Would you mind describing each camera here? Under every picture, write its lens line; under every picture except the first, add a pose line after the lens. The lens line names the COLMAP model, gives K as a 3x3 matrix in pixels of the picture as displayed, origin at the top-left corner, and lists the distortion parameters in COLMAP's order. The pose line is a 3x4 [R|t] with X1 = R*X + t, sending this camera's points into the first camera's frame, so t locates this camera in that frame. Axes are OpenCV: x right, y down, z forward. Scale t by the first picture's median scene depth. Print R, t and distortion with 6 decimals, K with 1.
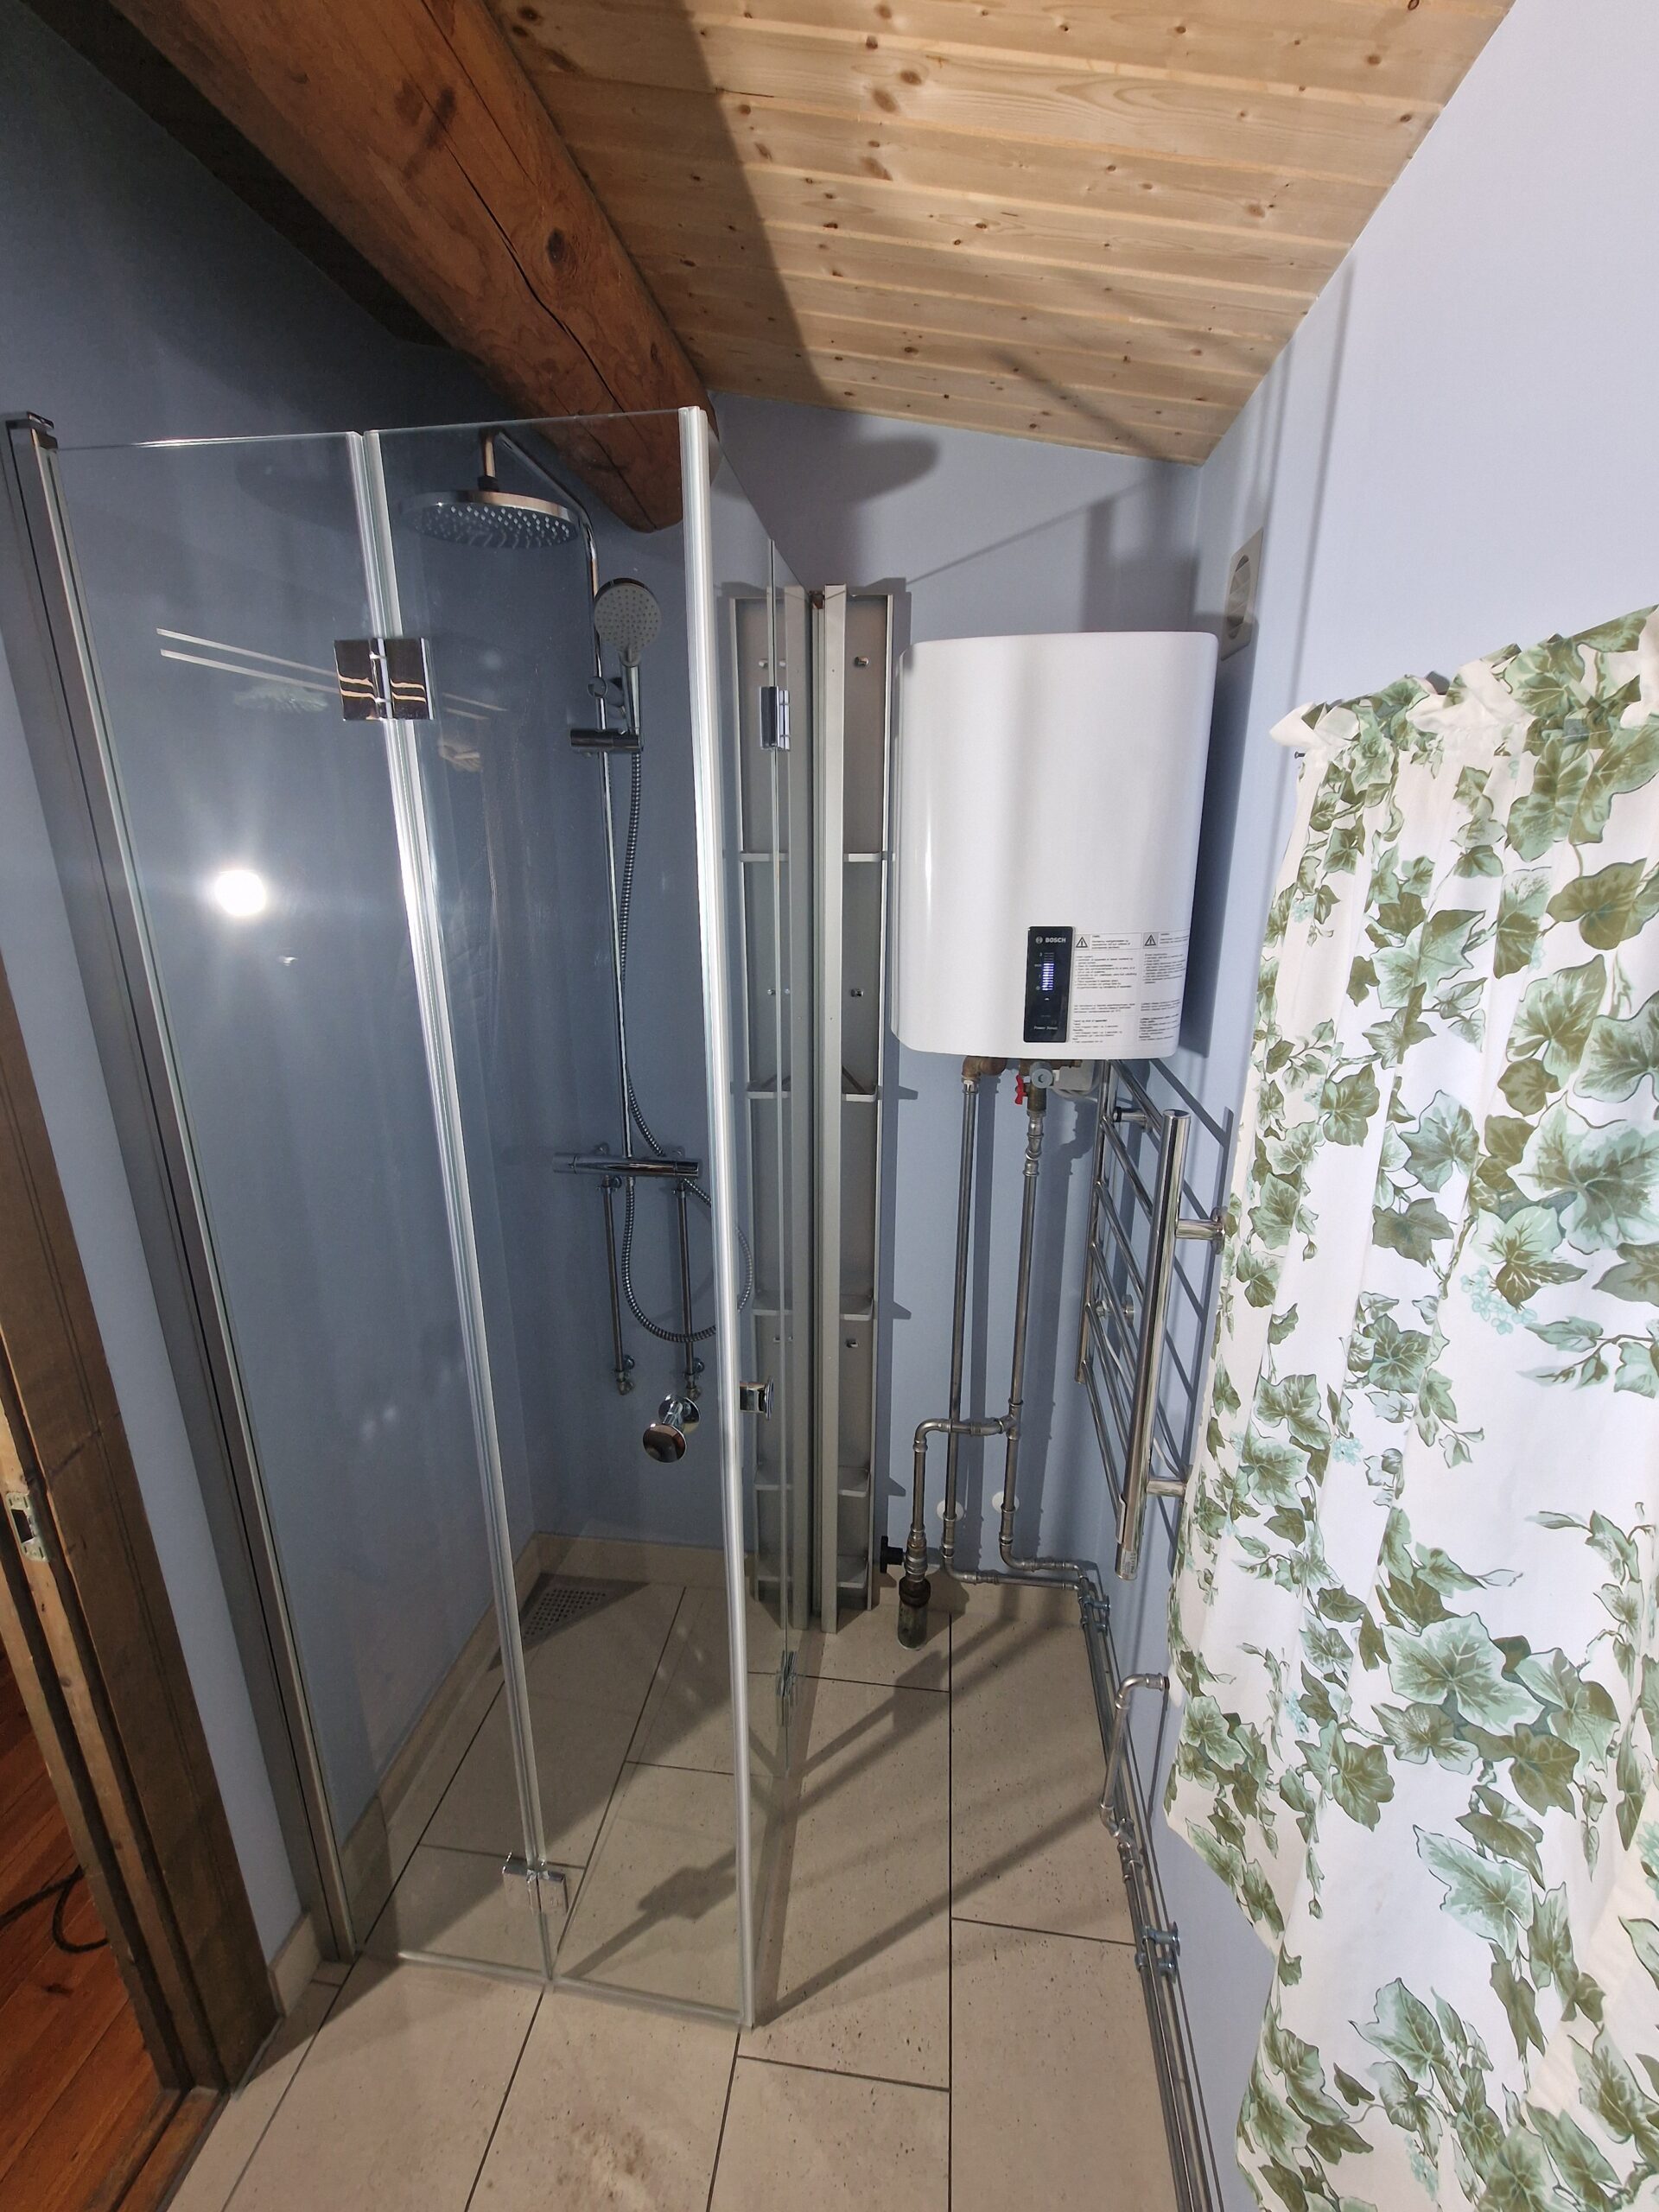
lens RADIAL K [[922.9, 0, 816.9], [0, 922.9, 1112.7], [0, 0, 1]] dist [0.010391, -0.003906]
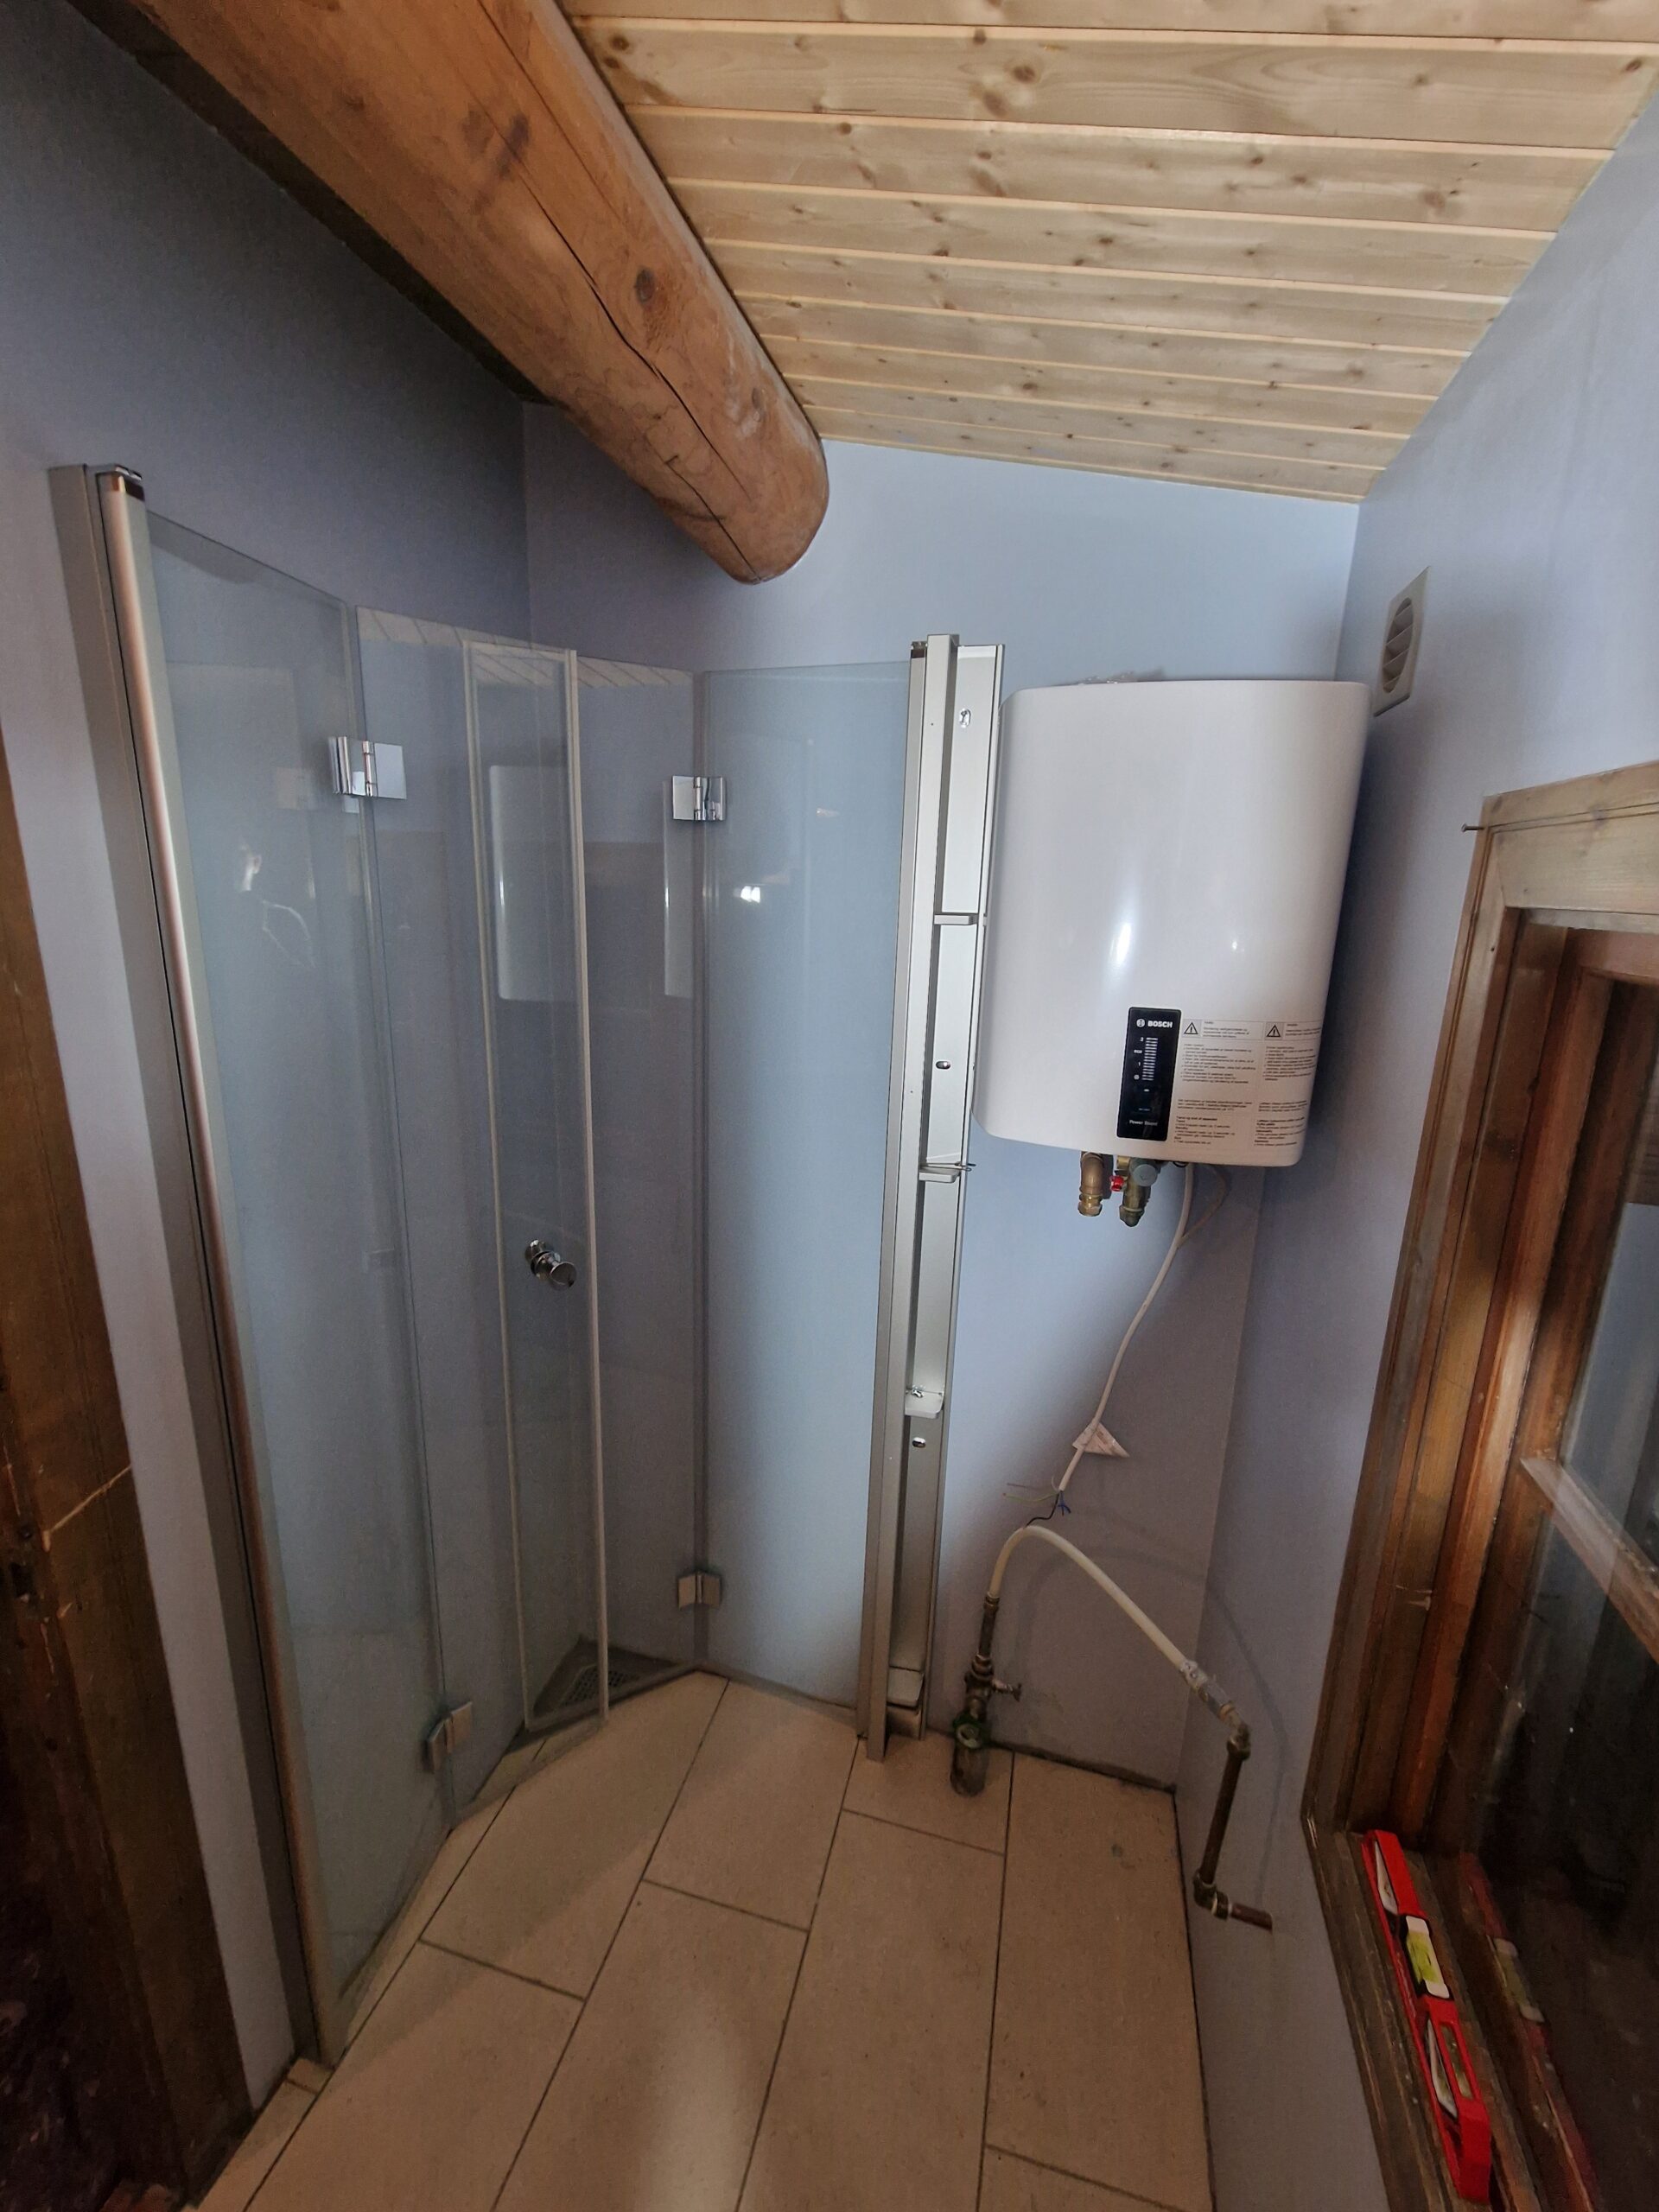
lens RADIAL K [[922.9, 0, 816.2], [0, 922.9, 1109.6], [0, 0, 1]] dist [0.010391, -0.003906]
pose [[0.990535, 0.060615, -0.123150, 0.059665], [-0.066950, 0.996602, -0.047970, -0.053215], [0.119824, 0.055761, 0.991228, 0.119042]]
